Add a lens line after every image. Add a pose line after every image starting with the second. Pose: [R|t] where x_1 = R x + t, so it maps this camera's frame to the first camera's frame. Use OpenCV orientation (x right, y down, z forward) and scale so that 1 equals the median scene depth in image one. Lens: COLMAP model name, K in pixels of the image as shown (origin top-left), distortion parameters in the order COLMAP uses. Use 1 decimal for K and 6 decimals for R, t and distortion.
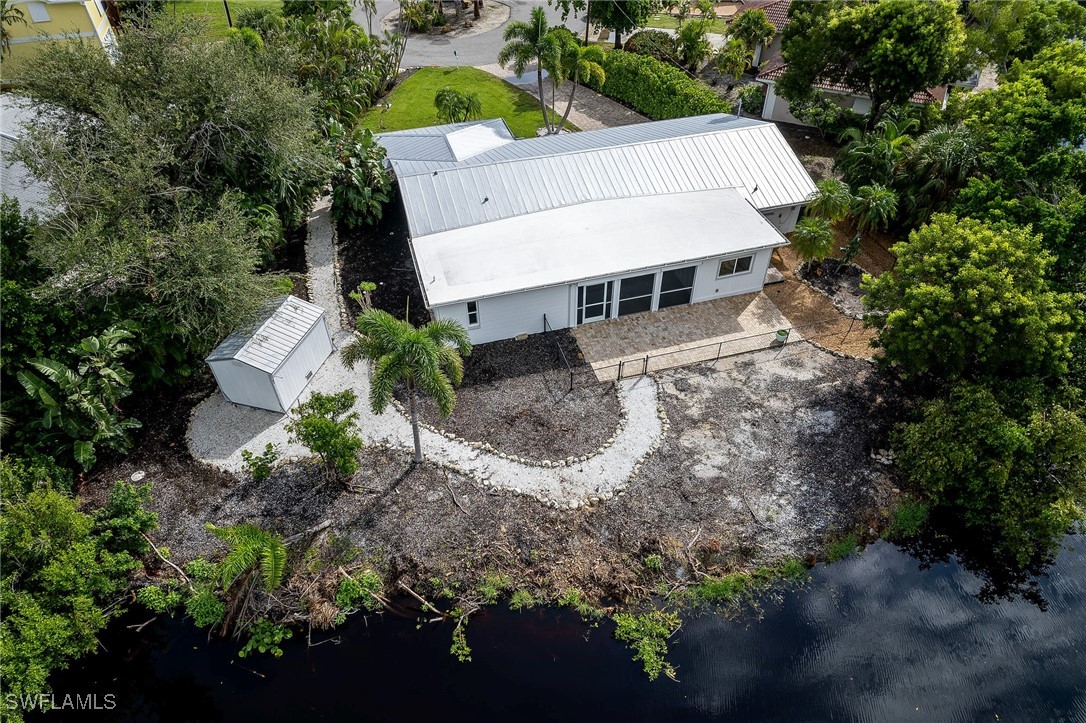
lens RADIAL K [[681.8, 0, 539.4], [0, 681.8, 361.4], [0, 0, 1]] dist [0.008911, -0.002002]
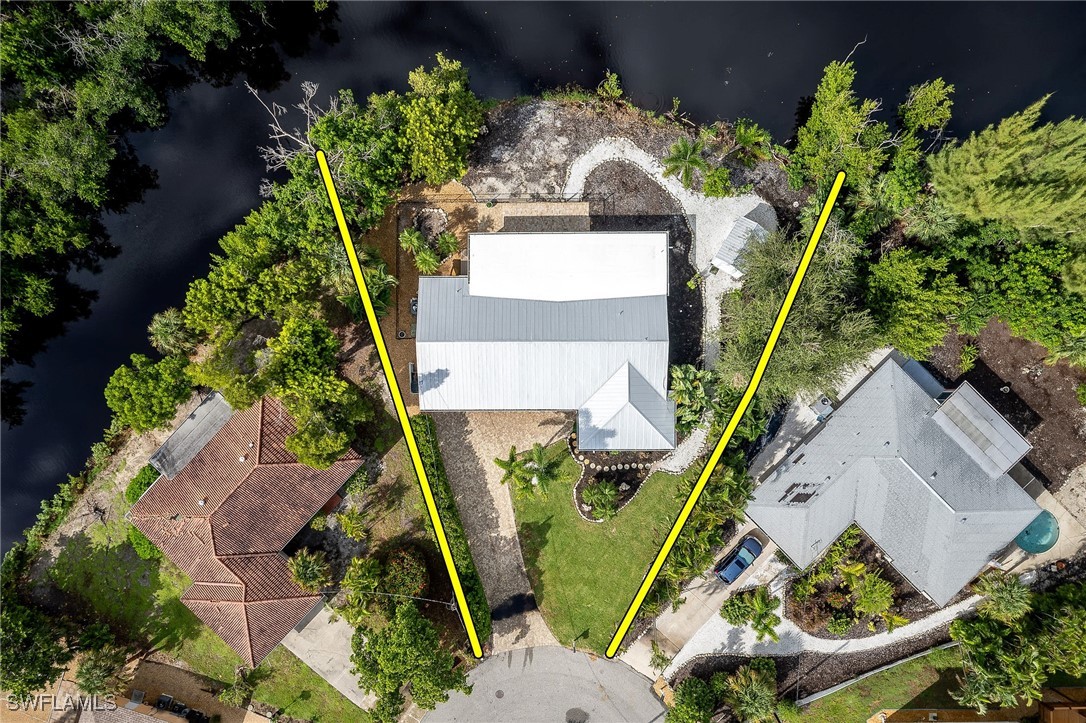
lens RADIAL K [[681.8, 0, 543.8], [0, 681.8, 362.8], [0, 0, 1]] dist [0.008911, -0.002002]
pose [[-0.961266, -0.274904, 0.019897, 0.046230], [0.205028, -0.664943, 0.718202, -1.945445], [-0.184206, 0.694462, 0.695550, -0.089408]]
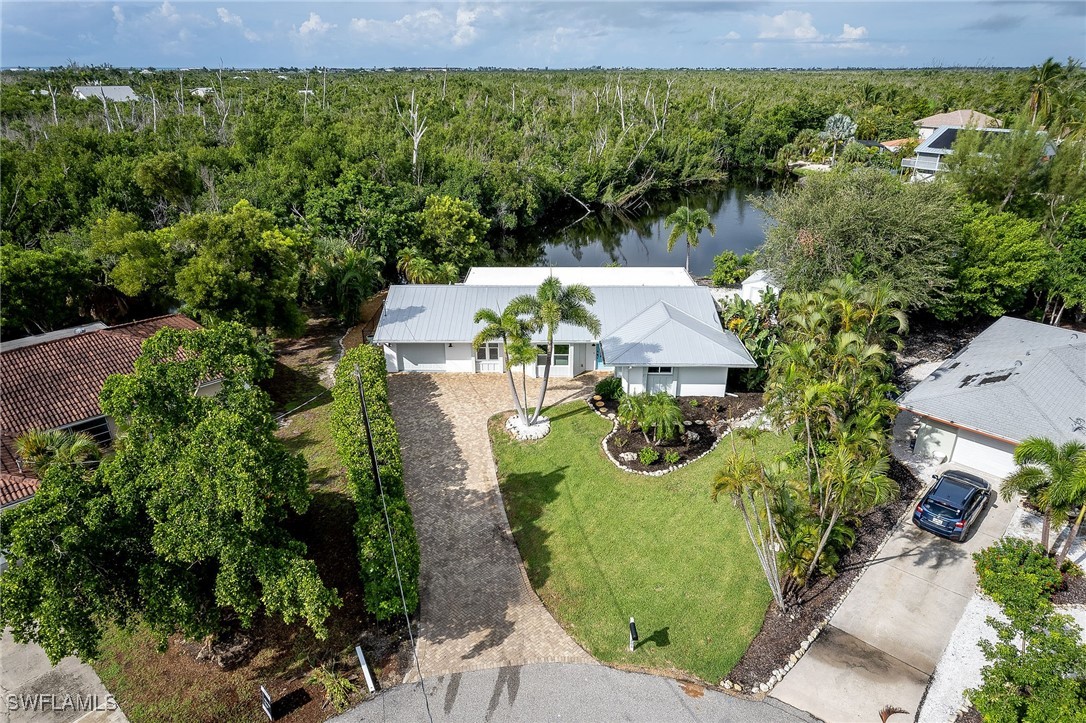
lens RADIAL K [[681.8, 0, 545.5], [0, 681.8, 356.0], [0, 0, 1]] dist [0.008911, -0.002002]
pose [[-0.958915, -0.101609, 0.264872, -0.336761], [0.203641, 0.403501, 0.892030, -1.829888], [-0.197514, 0.909320, -0.366231, 2.074806]]
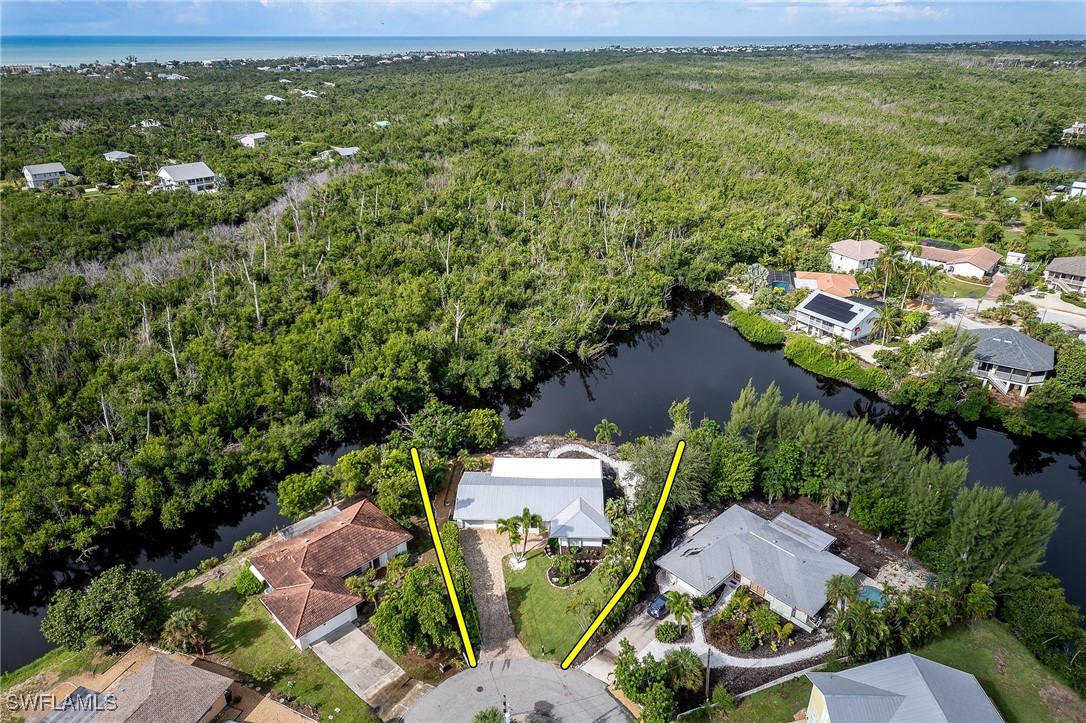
lens RADIAL K [[681.8, 0, 545.1], [0, 681.8, 371.6], [0, 0, 1]] dist [0.008911, -0.002002]
pose [[-0.951734, -0.123190, 0.281118, -0.910679], [0.220359, 0.363304, 0.905236, -3.910482], [-0.213647, 0.923491, -0.318622, 1.889964]]
